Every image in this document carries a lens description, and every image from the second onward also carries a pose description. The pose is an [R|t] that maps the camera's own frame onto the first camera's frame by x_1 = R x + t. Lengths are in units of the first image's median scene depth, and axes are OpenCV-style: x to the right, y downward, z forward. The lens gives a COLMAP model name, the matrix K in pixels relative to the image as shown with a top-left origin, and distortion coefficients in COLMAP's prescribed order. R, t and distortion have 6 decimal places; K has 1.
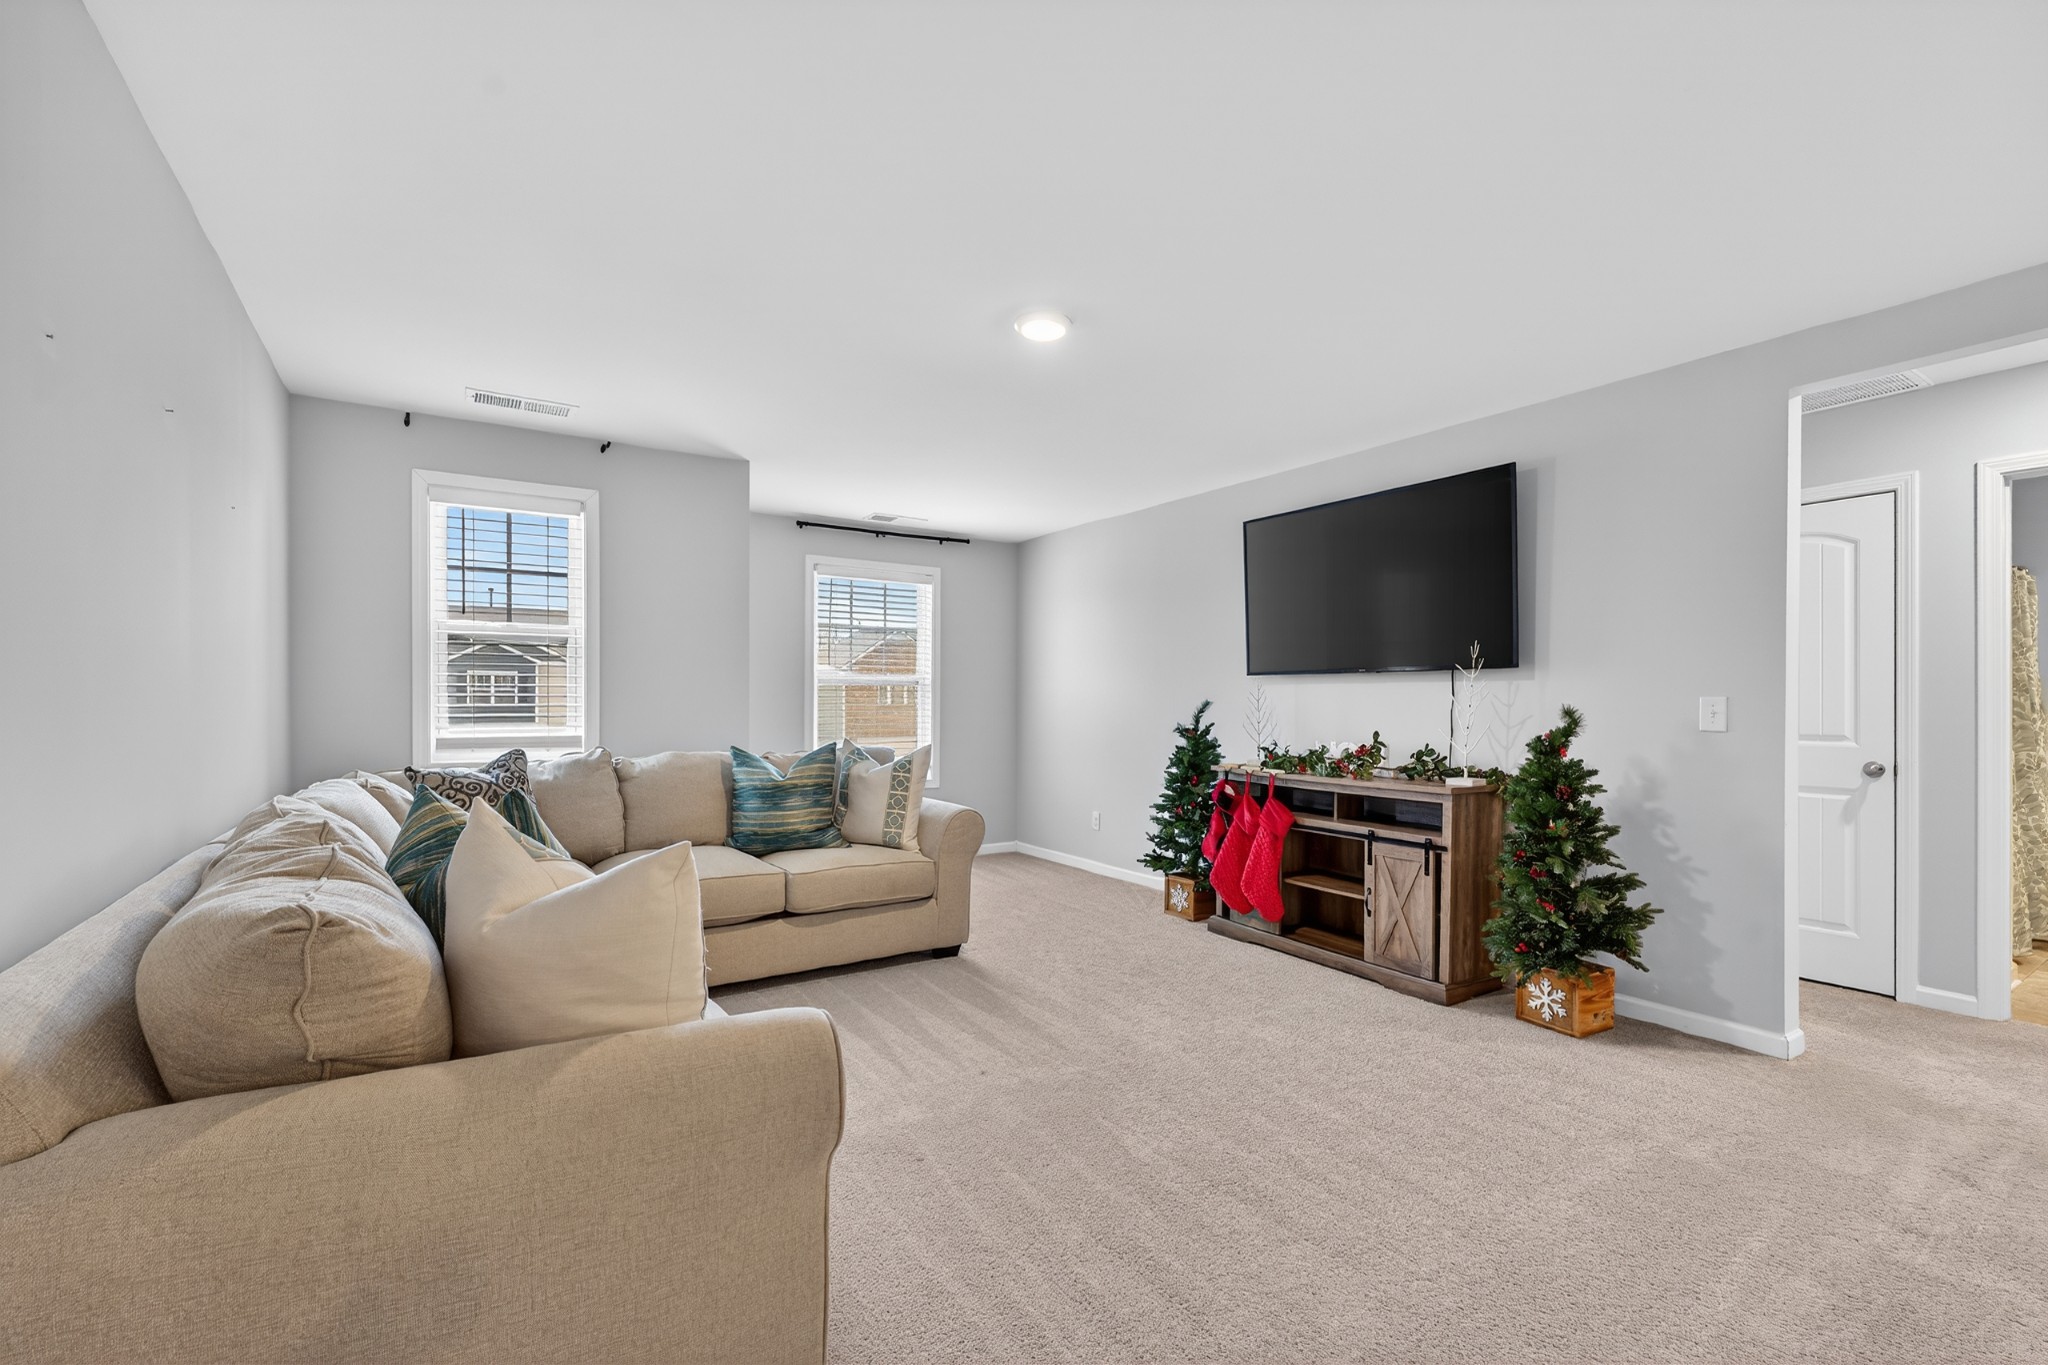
lens RADIAL K [[874.1, 0, 1017.7], [0, 874.1, 692.9], [0, 0, 1]] dist [0.000370, 0.000080]
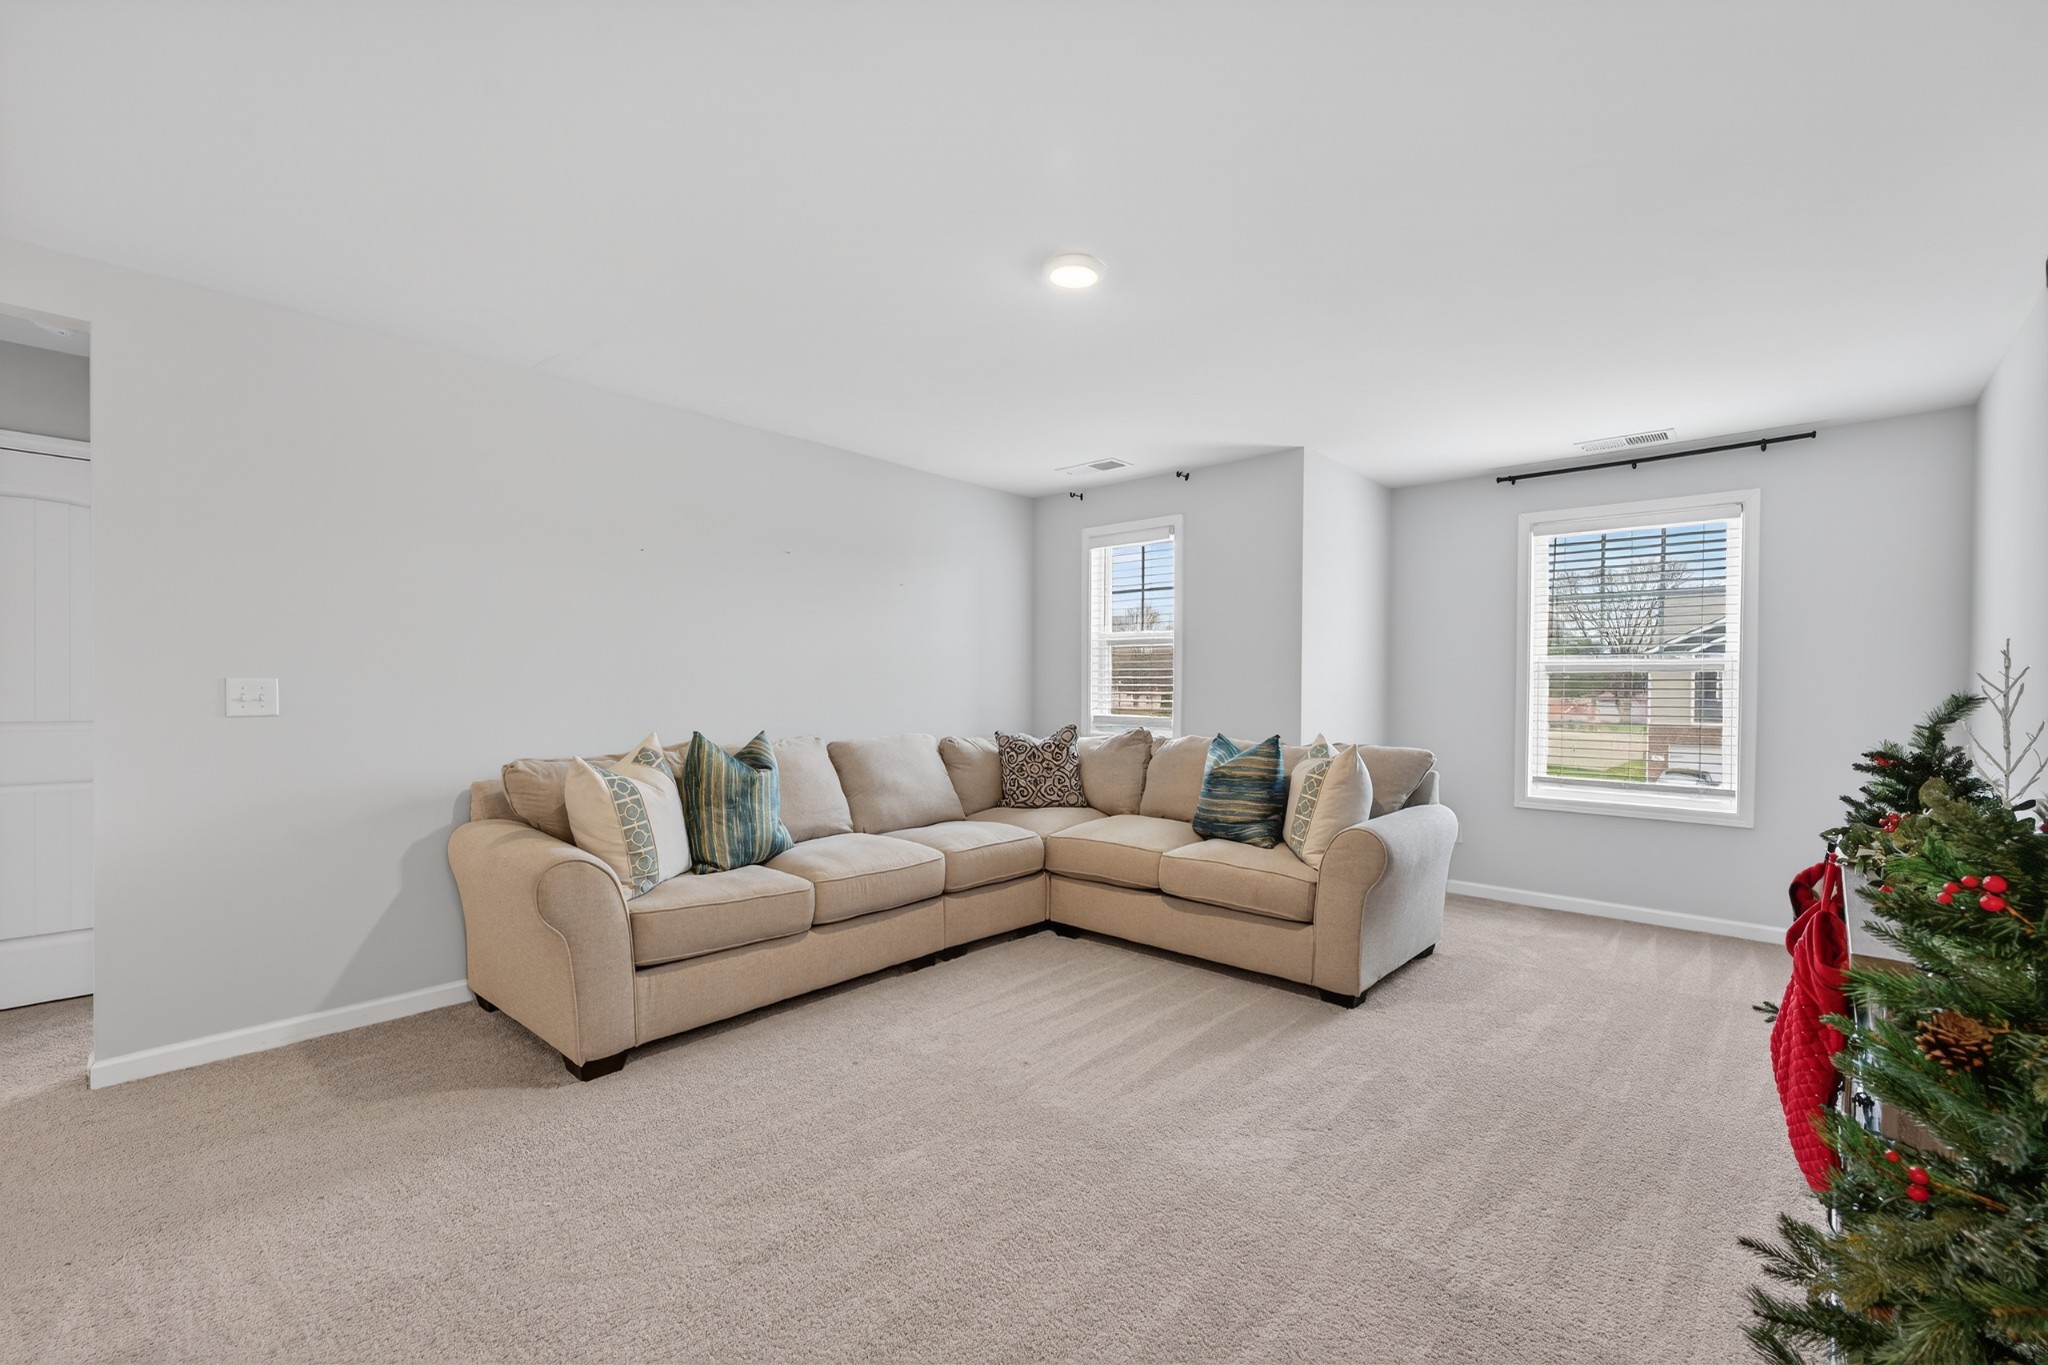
lens RADIAL K [[874.1, 0, 1018.5], [0, 874.1, 686.3], [0, 0, 1]] dist [0.000370, 0.000080]
pose [[0.256956, -0.002942, -0.966419, 0.622033], [-0.000144, 0.999995, -0.003083, 0.007263], [0.966423, 0.000931, 0.256954, 0.491562]]
